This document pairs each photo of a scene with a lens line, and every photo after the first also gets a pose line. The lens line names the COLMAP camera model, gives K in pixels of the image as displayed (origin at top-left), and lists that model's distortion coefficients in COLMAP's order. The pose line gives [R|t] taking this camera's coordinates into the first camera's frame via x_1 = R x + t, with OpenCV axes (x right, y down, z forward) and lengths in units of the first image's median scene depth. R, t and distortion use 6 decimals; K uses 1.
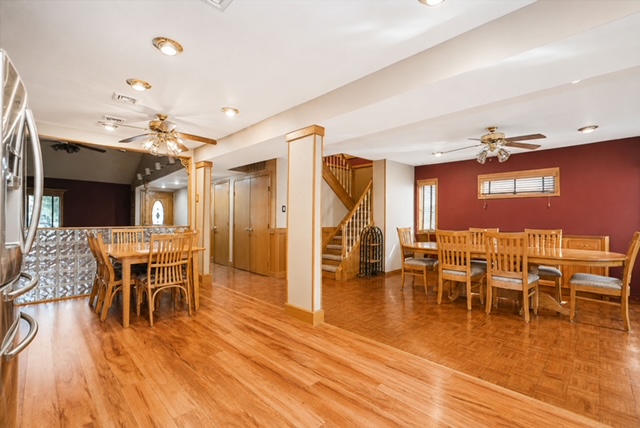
lens RADIAL K [[278.7, 0, 320.2], [0, 278.7, 219.3], [0, 0, 1]] dist [-0.010439, -0.000073]
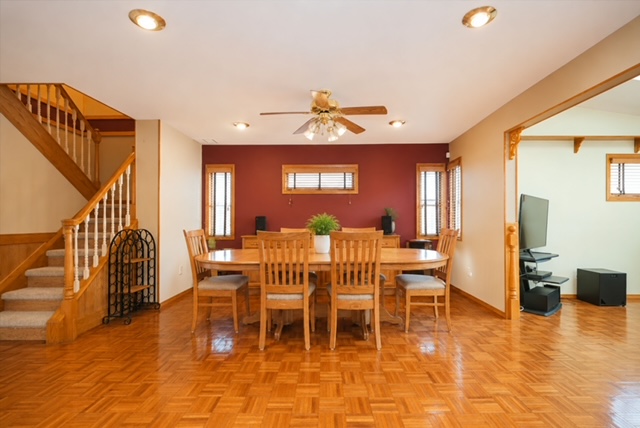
lens RADIAL K [[278.7, 0, 320.2], [0, 278.7, 219.3], [0, 0, 1]] dist [-0.010439, -0.000073]
pose [[0.711563, 0.000640, 0.702622, 0.055146], [0.004883, 0.999971, -0.005855, 0.009954], [-0.702606, 0.007597, 0.711539, 0.312243]]
